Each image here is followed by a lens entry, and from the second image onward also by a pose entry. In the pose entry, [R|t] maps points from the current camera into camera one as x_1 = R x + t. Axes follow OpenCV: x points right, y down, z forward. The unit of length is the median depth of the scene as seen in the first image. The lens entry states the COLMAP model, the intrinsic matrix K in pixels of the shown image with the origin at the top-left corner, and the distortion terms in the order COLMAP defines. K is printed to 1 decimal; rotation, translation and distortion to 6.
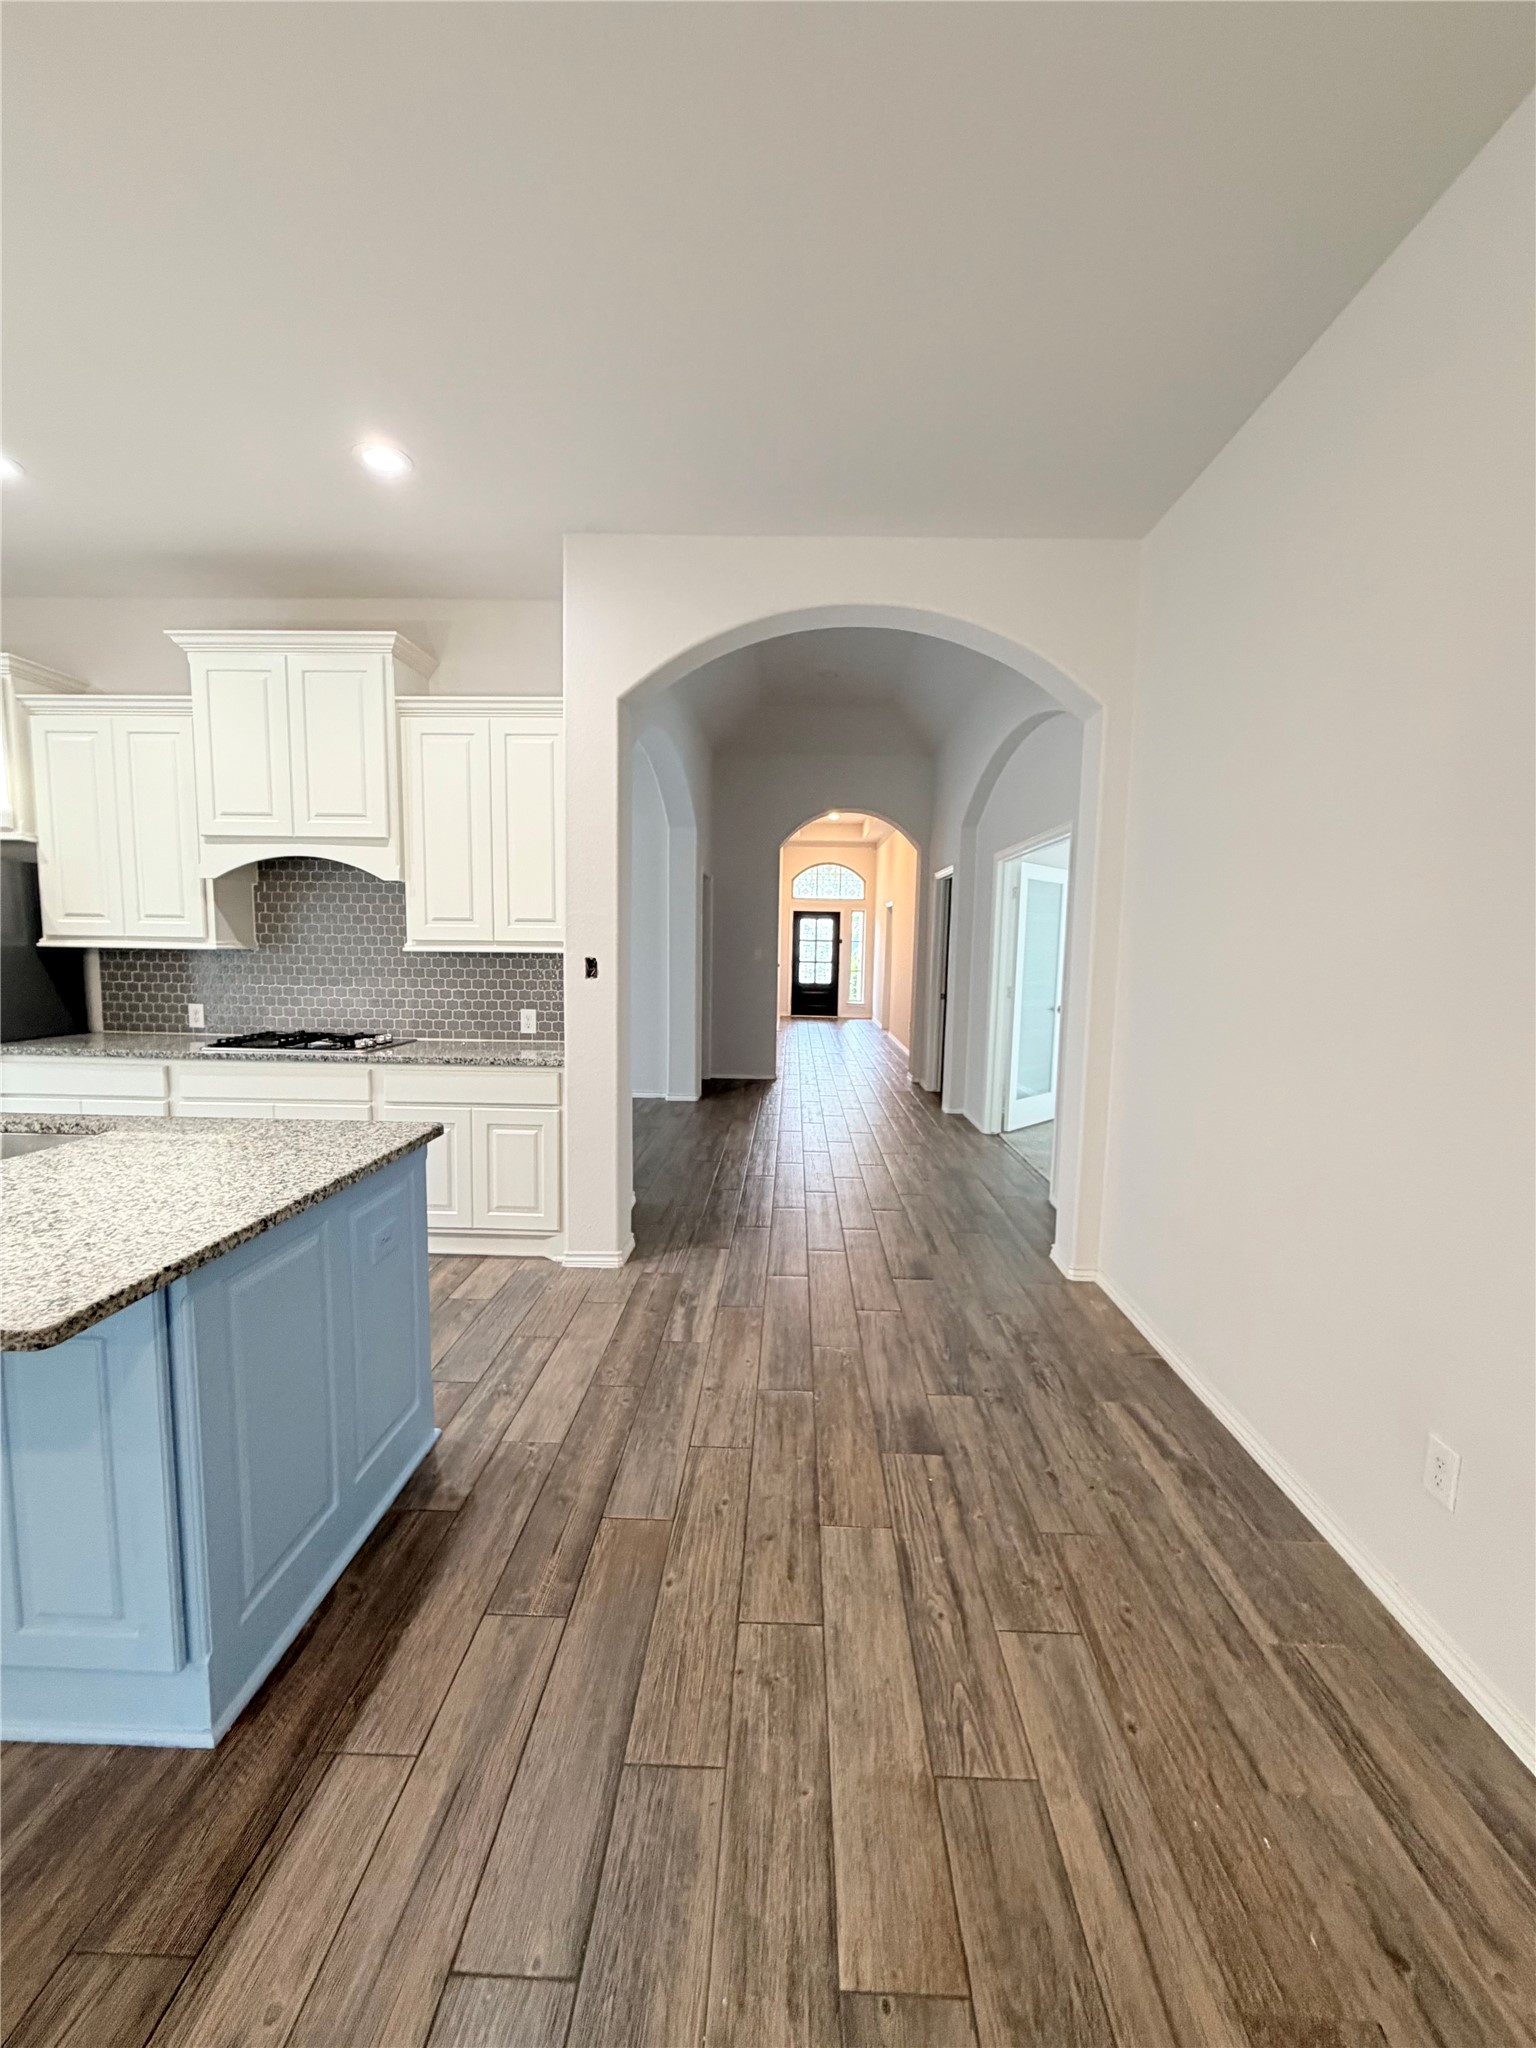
lens RADIAL K [[829.2, 0, 771.0], [0, 829.2, 1025.5], [0, 0, 1]] dist [-0.001456, 0.000658]
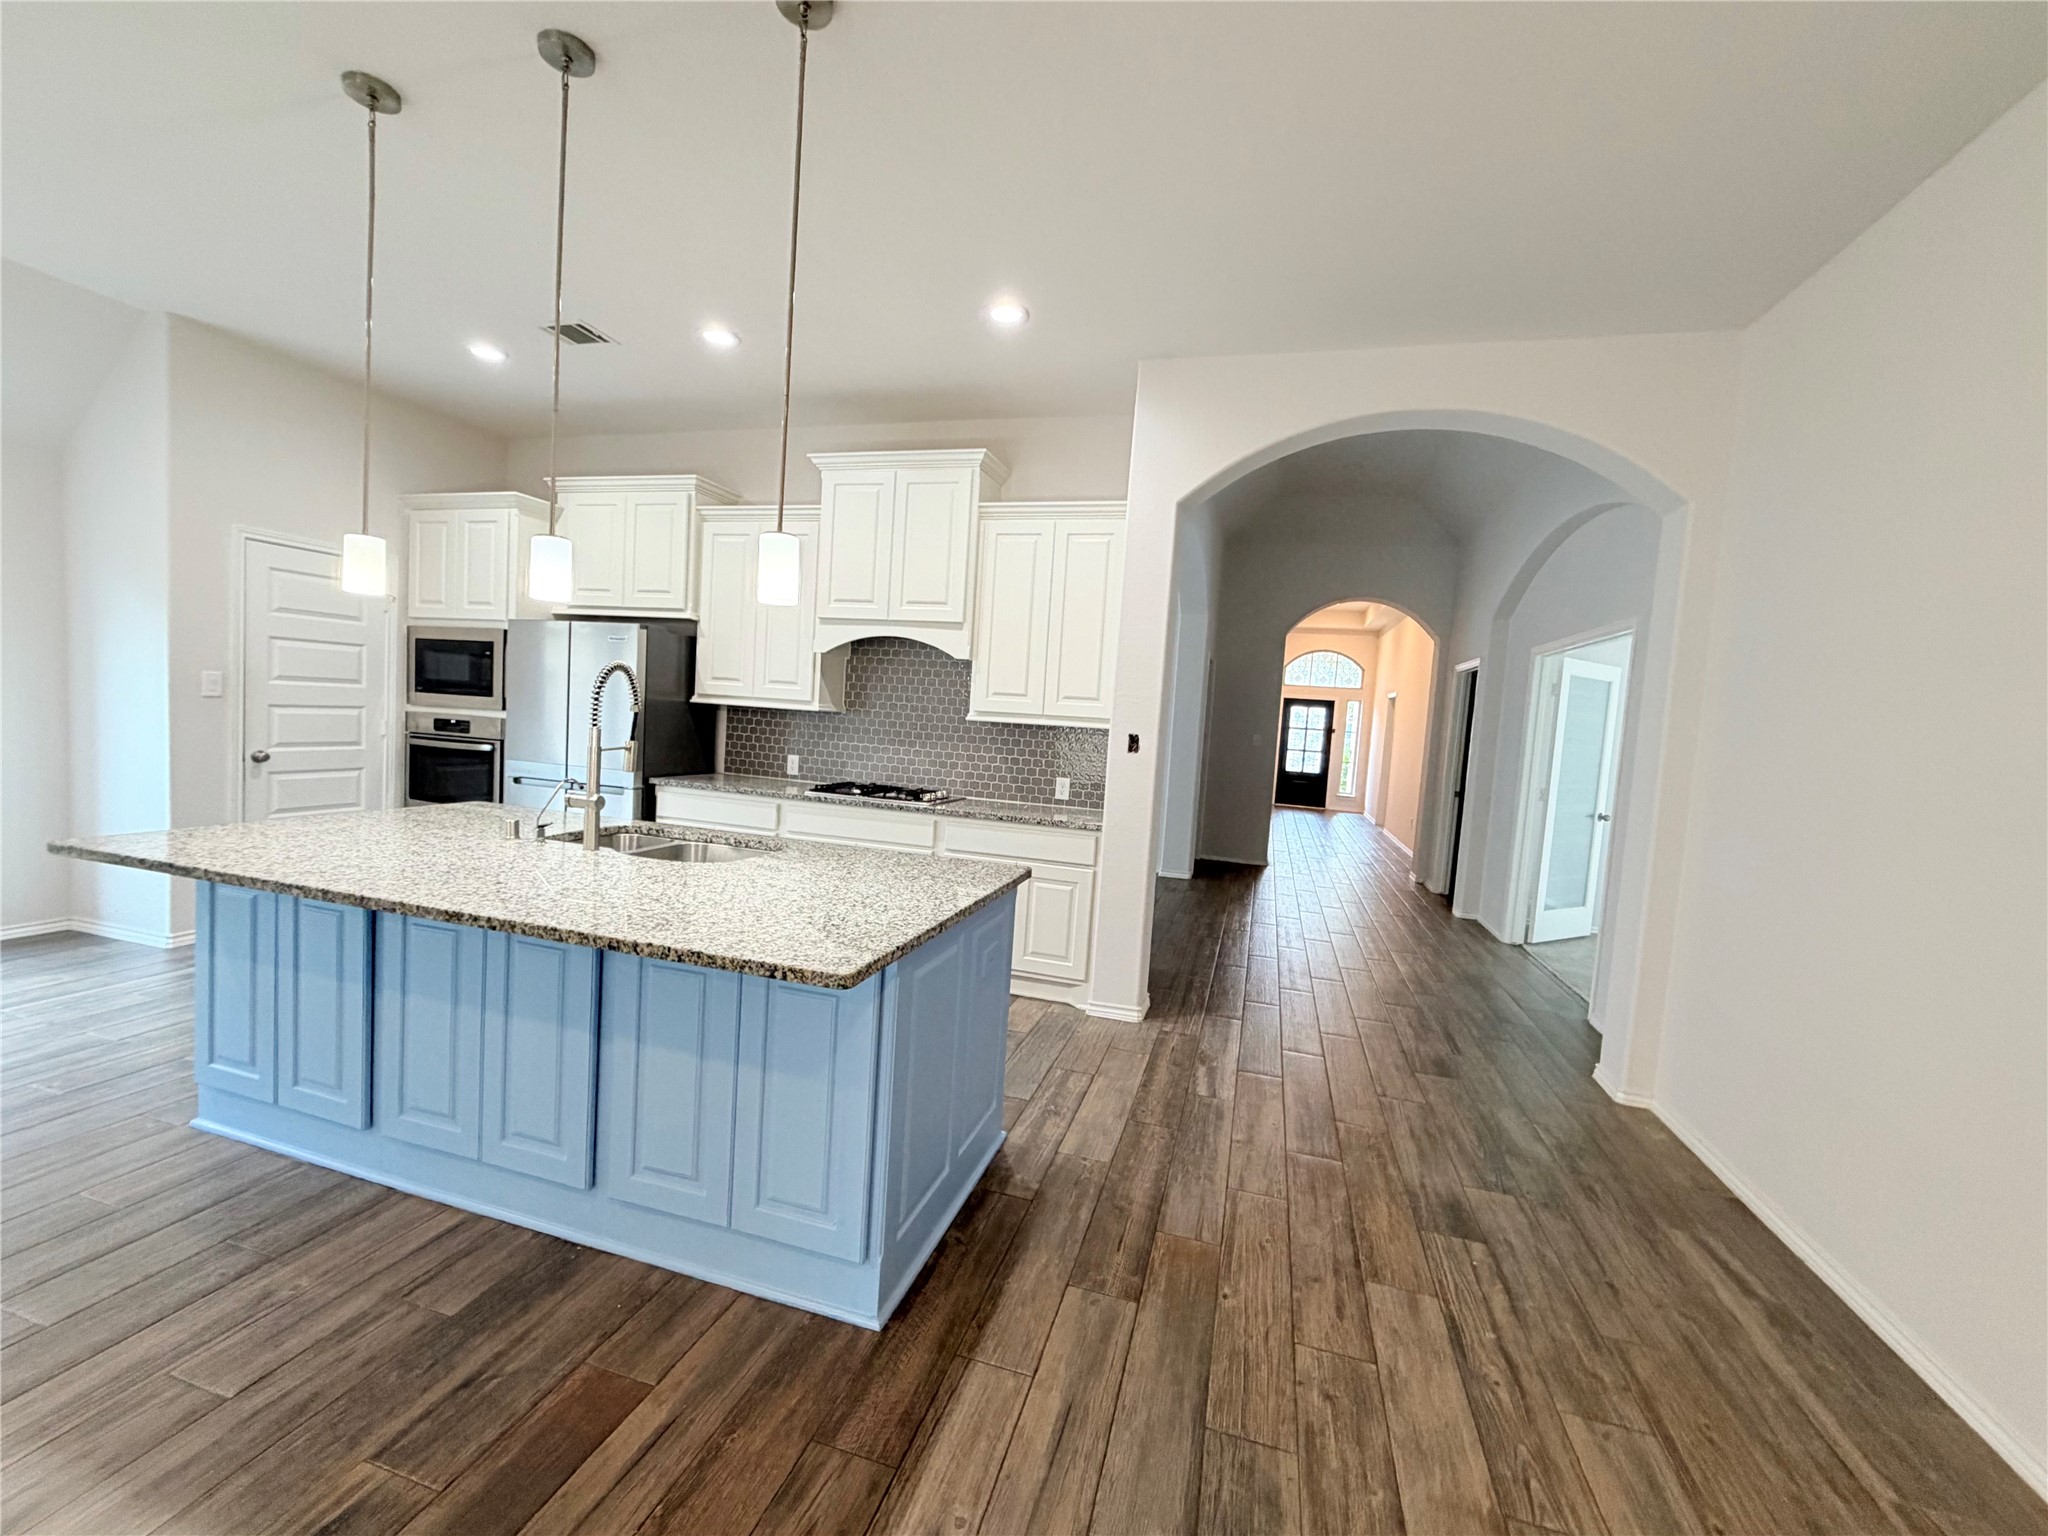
lens RADIAL K [[829.1, 0, 1024.7], [0, 829.1, 765.4], [0, 0, 1]] dist [-0.000845, 0.000237]
pose [[0.965620, 0.062068, -0.252439, -0.075791], [-0.074207, 0.996486, -0.038846, 0.012847], [0.249140, 0.056244, 0.966833, -0.095667]]
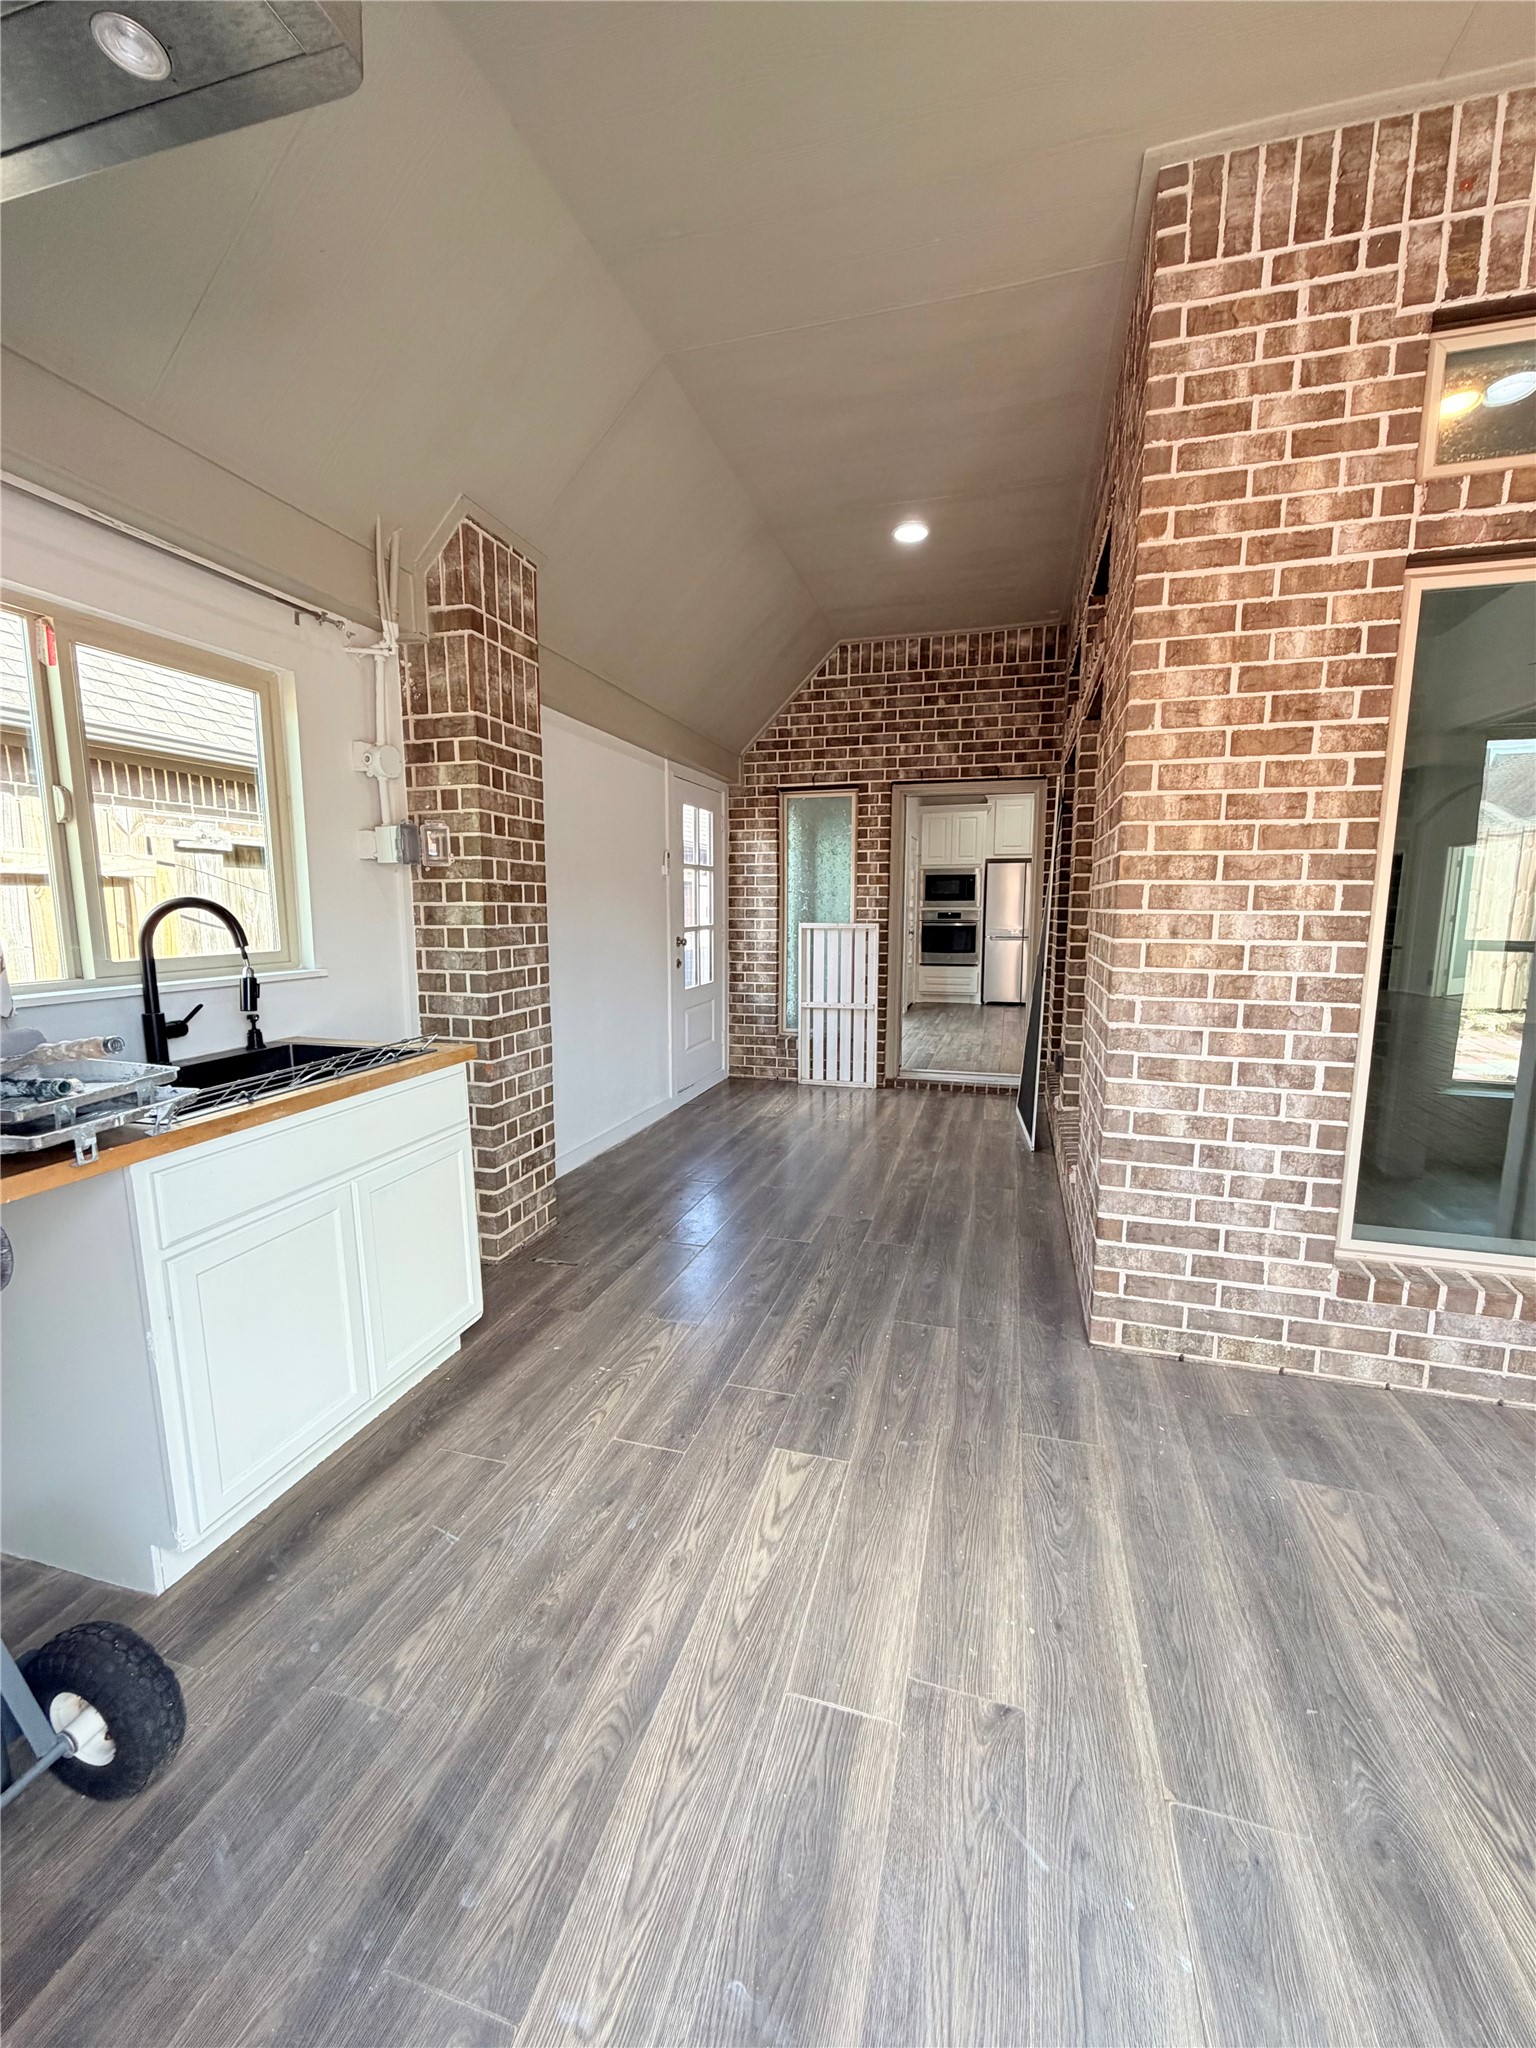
lens RADIAL K [[829.1, 0, 768.0], [0, 829.1, 1024.0], [0, 0, 1]] dist [-0.000845, 0.000237]
pose [[0.968283, 0.023299, -0.248766, -1.236070], [-0.012203, 0.998864, 0.046057, 0.220284], [0.249556, -0.041561, 0.967468, -2.012843]]
